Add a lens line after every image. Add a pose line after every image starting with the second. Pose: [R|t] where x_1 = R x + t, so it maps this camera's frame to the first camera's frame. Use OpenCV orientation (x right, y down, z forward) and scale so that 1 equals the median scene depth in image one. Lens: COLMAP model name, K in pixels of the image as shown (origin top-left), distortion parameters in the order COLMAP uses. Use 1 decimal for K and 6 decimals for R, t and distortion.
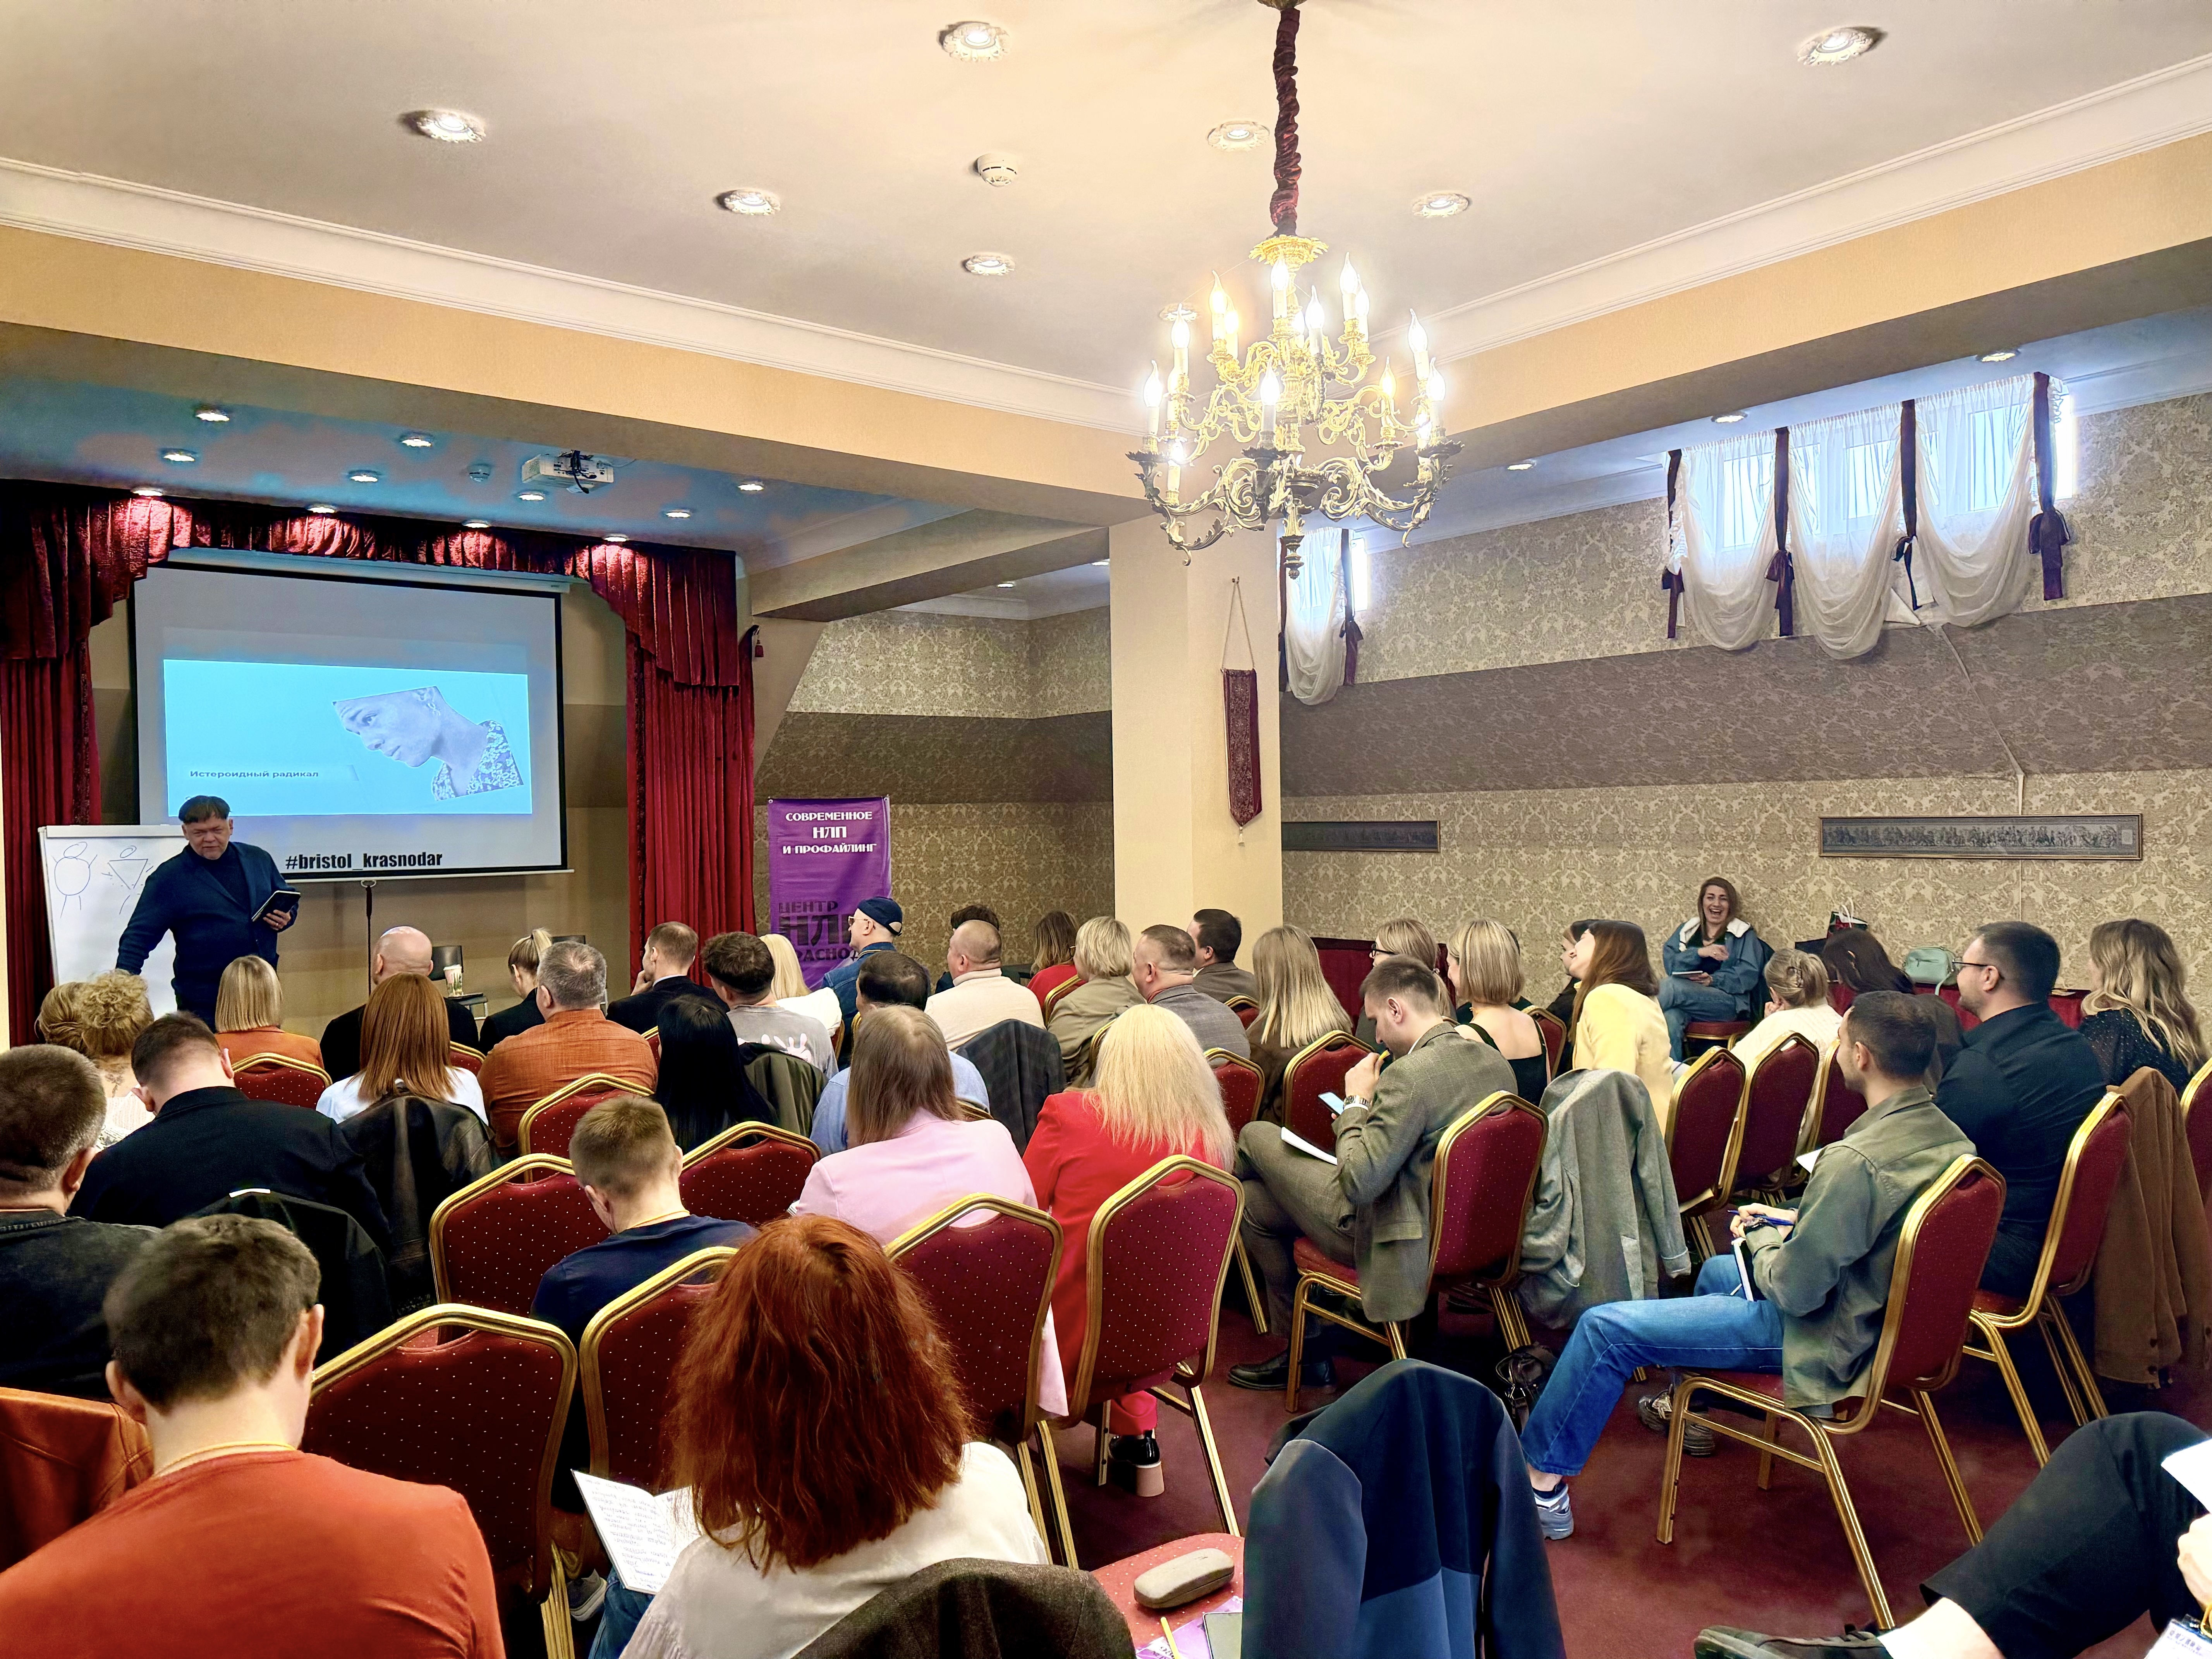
lens RADIAL K [[1554.8, 0, 1098.8], [0, 1554.8, 838.6], [0, 0, 1]] dist [0.083443, -0.086524]
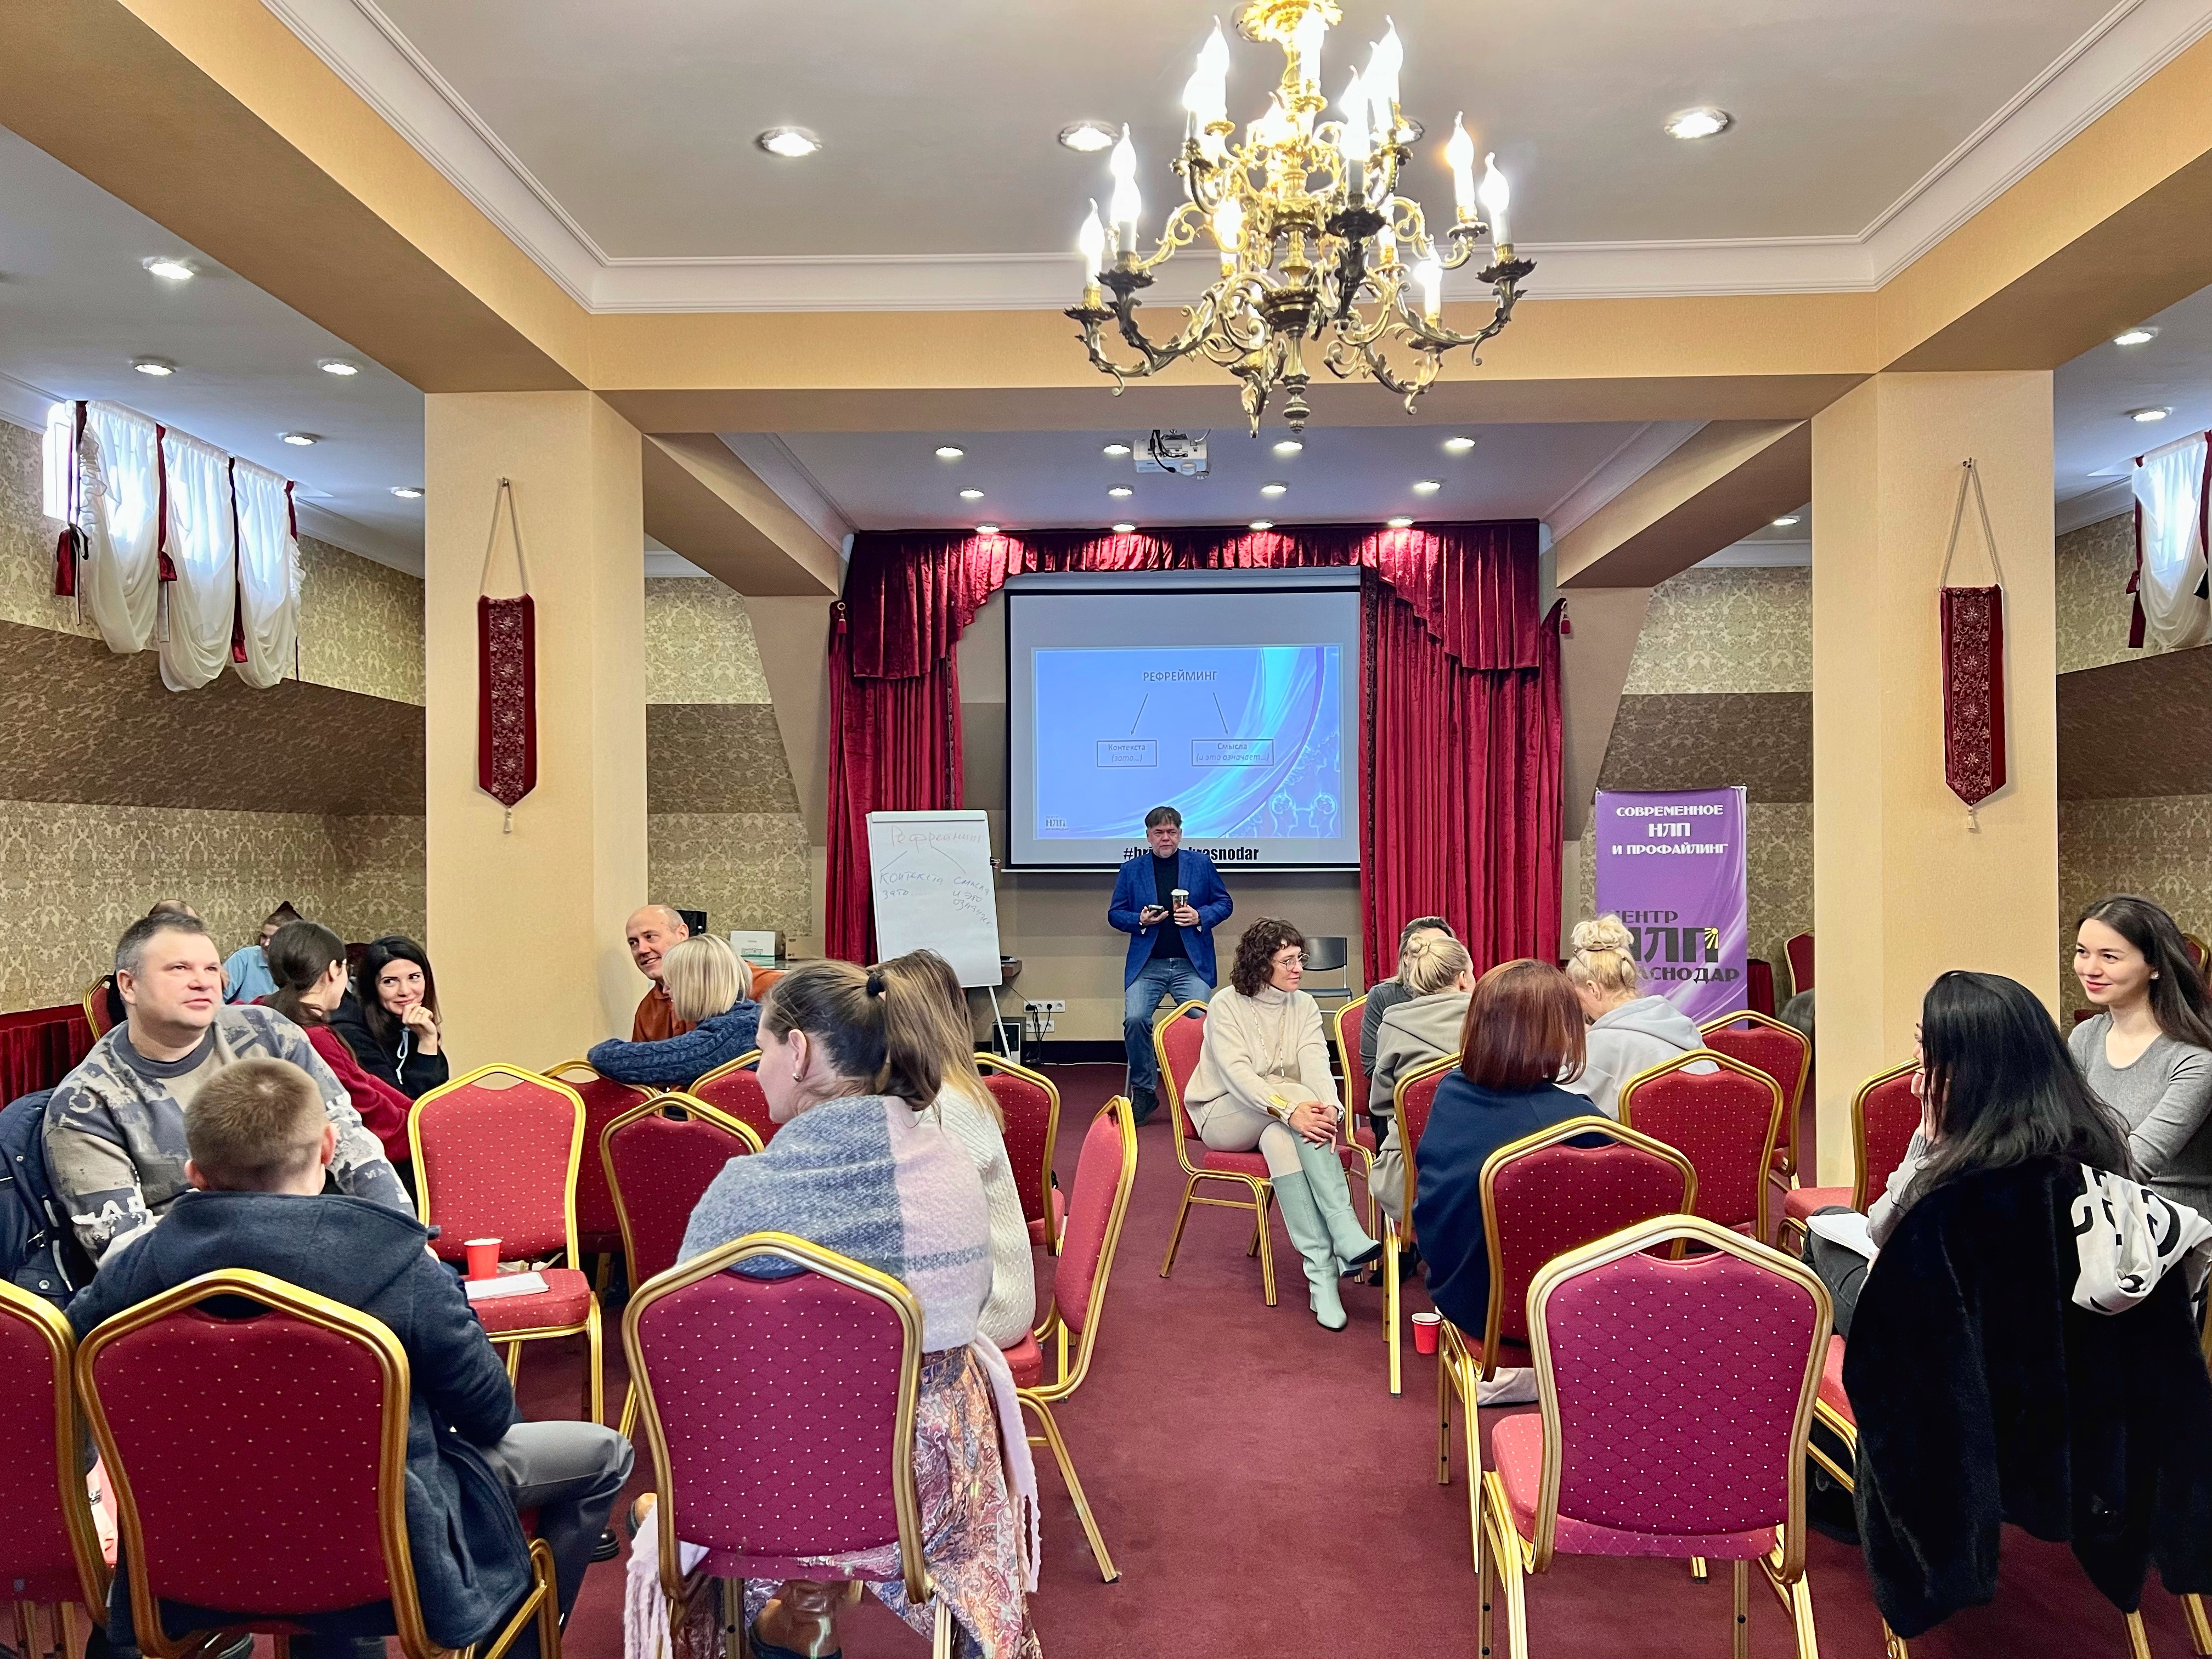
lens RADIAL K [[1652.7, 0, 1097.9], [0, 1652.7, 835.2], [0, 0, 1]] dist [0.074546, -0.081895]
pose [[0.764587, 0.004061, -0.644507, 0.221486], [-0.015824, 0.999797, -0.012473, 0.017380], [0.644326, 0.019735, 0.764496, 0.116337]]
